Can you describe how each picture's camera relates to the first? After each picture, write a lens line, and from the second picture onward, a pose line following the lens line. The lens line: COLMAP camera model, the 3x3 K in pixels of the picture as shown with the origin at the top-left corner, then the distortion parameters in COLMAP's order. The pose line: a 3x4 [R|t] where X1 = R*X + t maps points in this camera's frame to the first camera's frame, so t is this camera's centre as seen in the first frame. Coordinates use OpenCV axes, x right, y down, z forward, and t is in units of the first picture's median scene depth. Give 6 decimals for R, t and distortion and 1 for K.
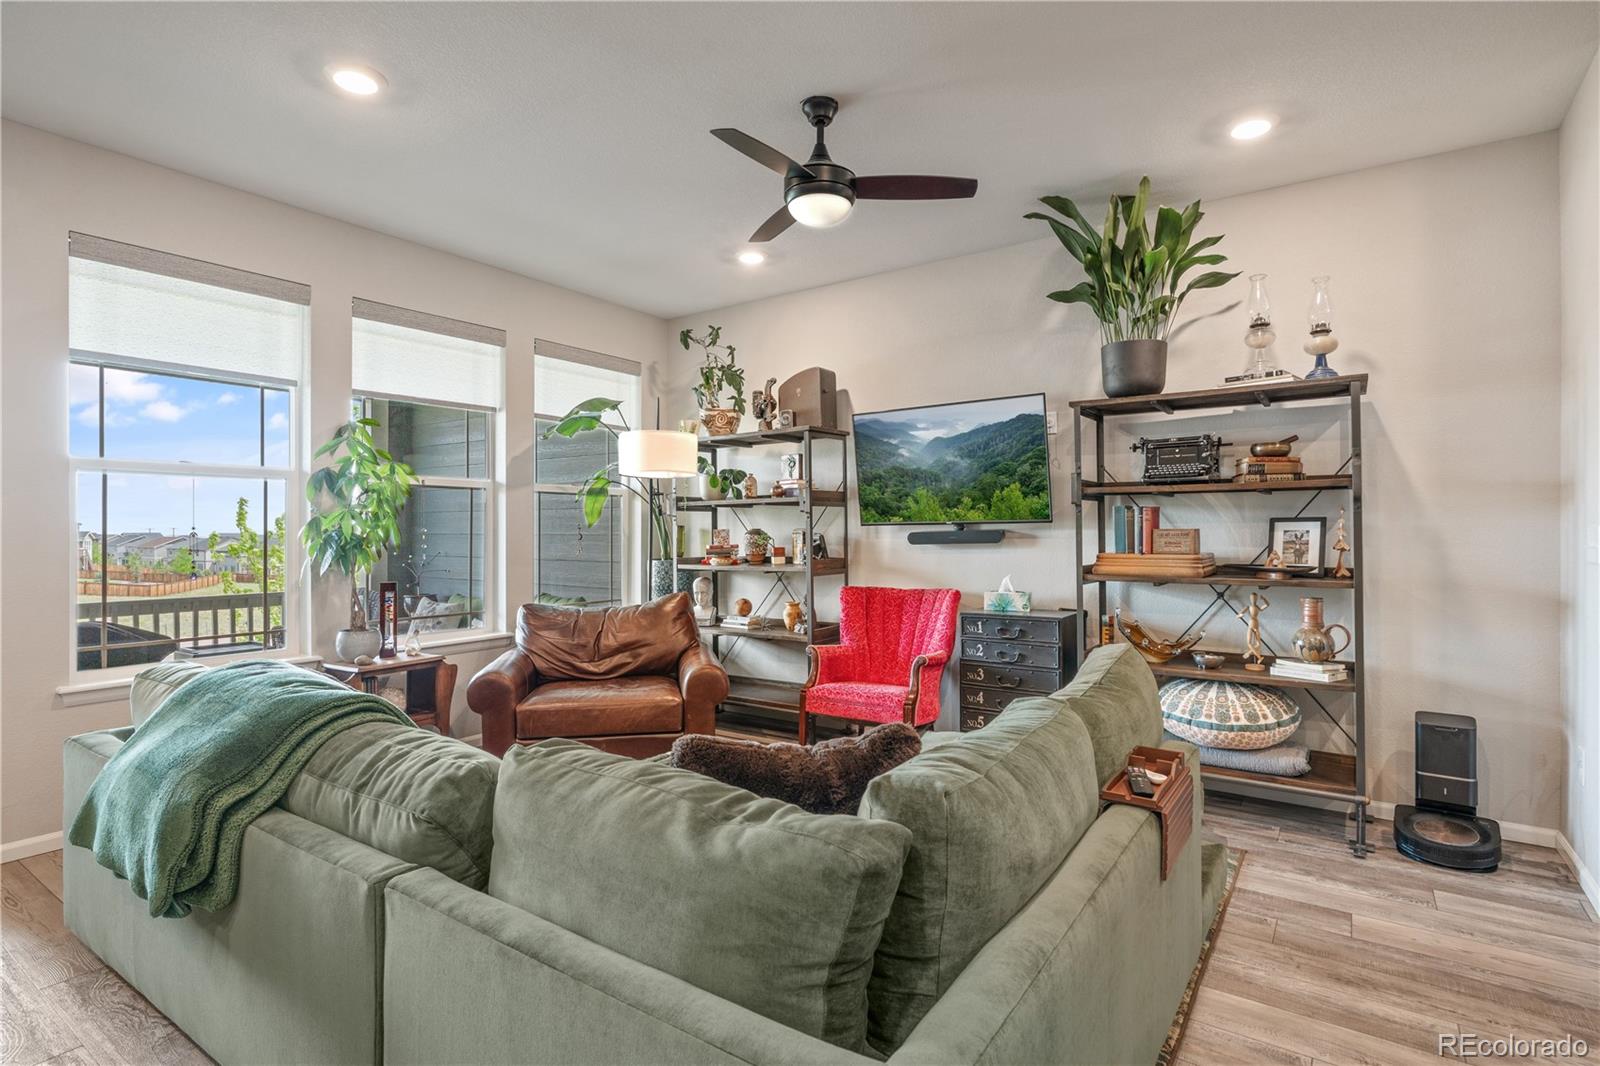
lens RADIAL K [[806.6, 0, 791.8], [0, 806.6, 525.5], [0, 0, 1]] dist [-0.000662, 0.000246]
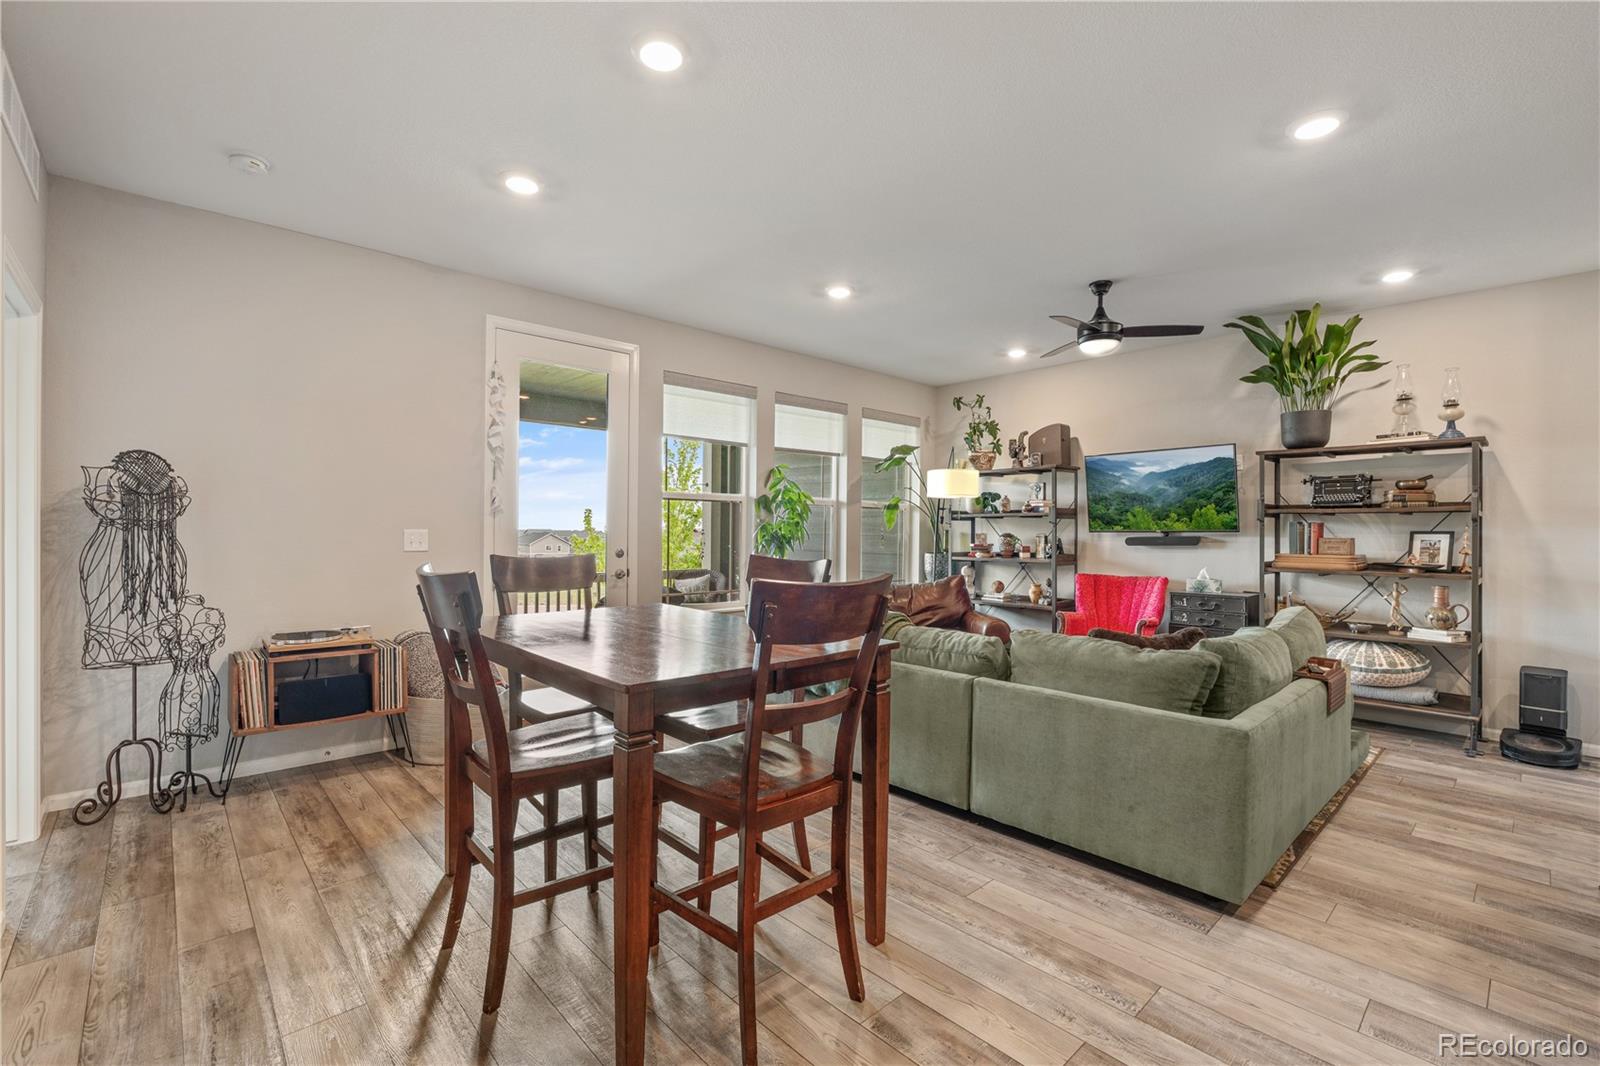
lens RADIAL K [[706.4, 0, 793.3], [0, 706.4, 532.6], [0, 0, 1]] dist [0.000643, -0.000417]
pose [[0.978525, 0.011084, -0.205831, -0.220829], [-0.008971, 0.999897, 0.011198, -0.010528], [0.205934, -0.009111, 0.978524, -0.450826]]
